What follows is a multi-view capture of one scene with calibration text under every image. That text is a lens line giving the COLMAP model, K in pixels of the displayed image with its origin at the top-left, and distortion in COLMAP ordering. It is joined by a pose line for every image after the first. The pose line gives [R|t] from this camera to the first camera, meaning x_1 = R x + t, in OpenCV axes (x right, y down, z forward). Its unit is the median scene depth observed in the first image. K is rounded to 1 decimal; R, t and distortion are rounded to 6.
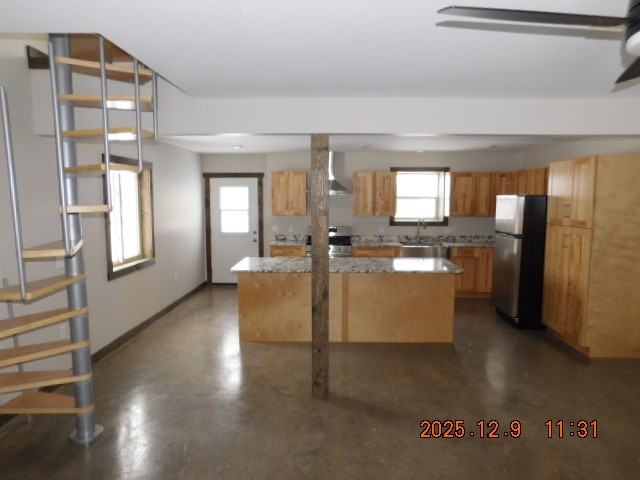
lens RADIAL K [[426.2, 0, 319.9], [0, 426.2, 243.2], [0, 0, 1]] dist [-0.012358, -0.002406]
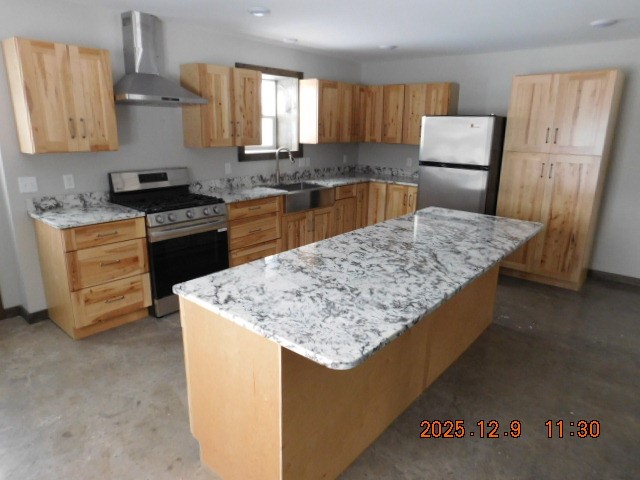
lens RADIAL K [[426.2, 0, 320.3], [0, 426.2, 235.3], [0, 0, 1]] dist [-0.012358, -0.002406]
pose [[0.624248, -0.189997, 0.757770, -0.266223], [0.069442, 0.979631, 0.188419, -0.046430], [-0.778134, -0.064999, 0.624727, 0.535149]]
